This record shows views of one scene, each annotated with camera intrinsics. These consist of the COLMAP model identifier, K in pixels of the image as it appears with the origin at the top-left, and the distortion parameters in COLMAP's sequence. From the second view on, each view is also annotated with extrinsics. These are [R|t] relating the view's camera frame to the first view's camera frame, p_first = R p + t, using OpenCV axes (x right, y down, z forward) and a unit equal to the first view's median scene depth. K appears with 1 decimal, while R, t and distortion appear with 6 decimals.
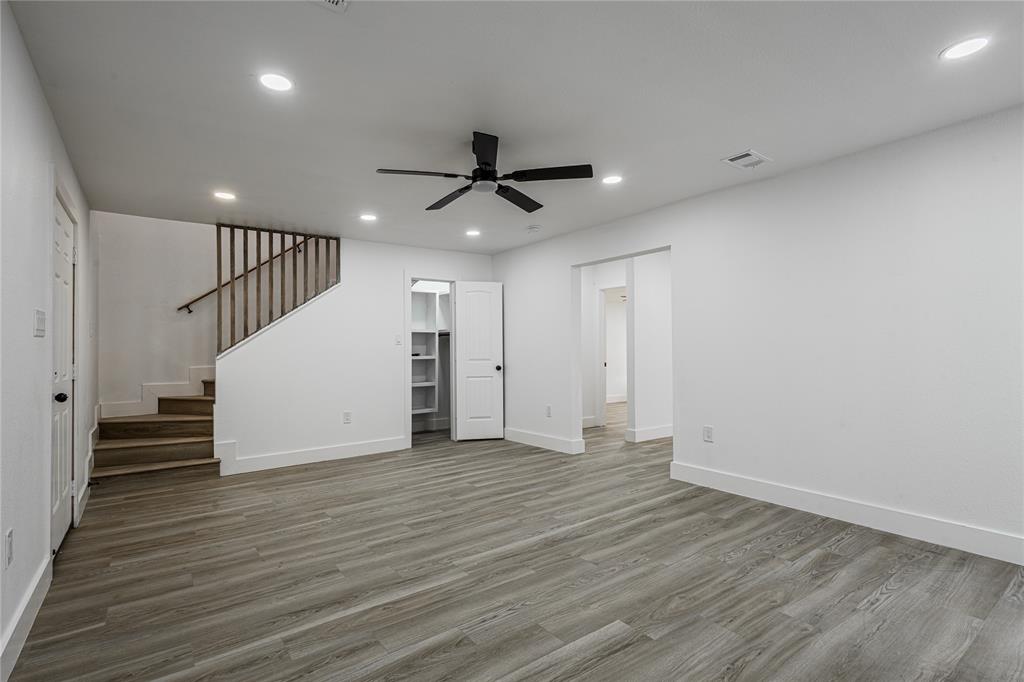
lens RADIAL K [[474.6, 0, 512.0], [0, 474.6, 341.0], [0, 0, 1]] dist [0.001513, 0.000027]
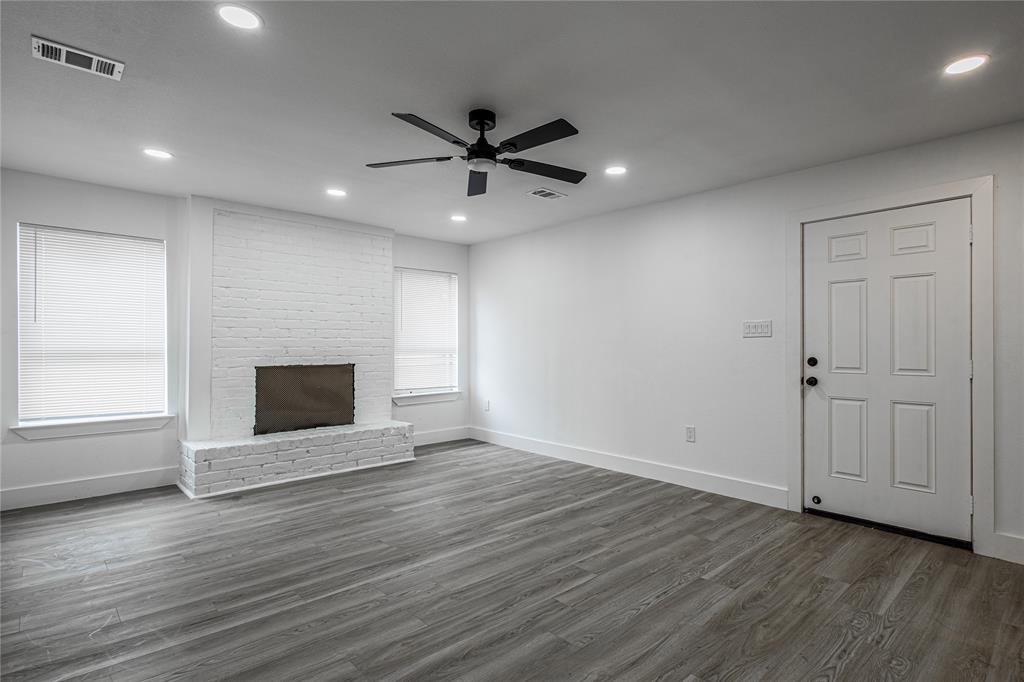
lens RADIAL K [[474.6, 0, 512.0], [0, 474.6, 341.0], [0, 0, 1]] dist [0.001513, 0.000027]
pose [[-0.998307, 0.006566, -0.057800, -0.063059], [0.008507, 0.999406, -0.033385, 0.044395], [0.057546, -0.033820, -0.997770, 1.967961]]
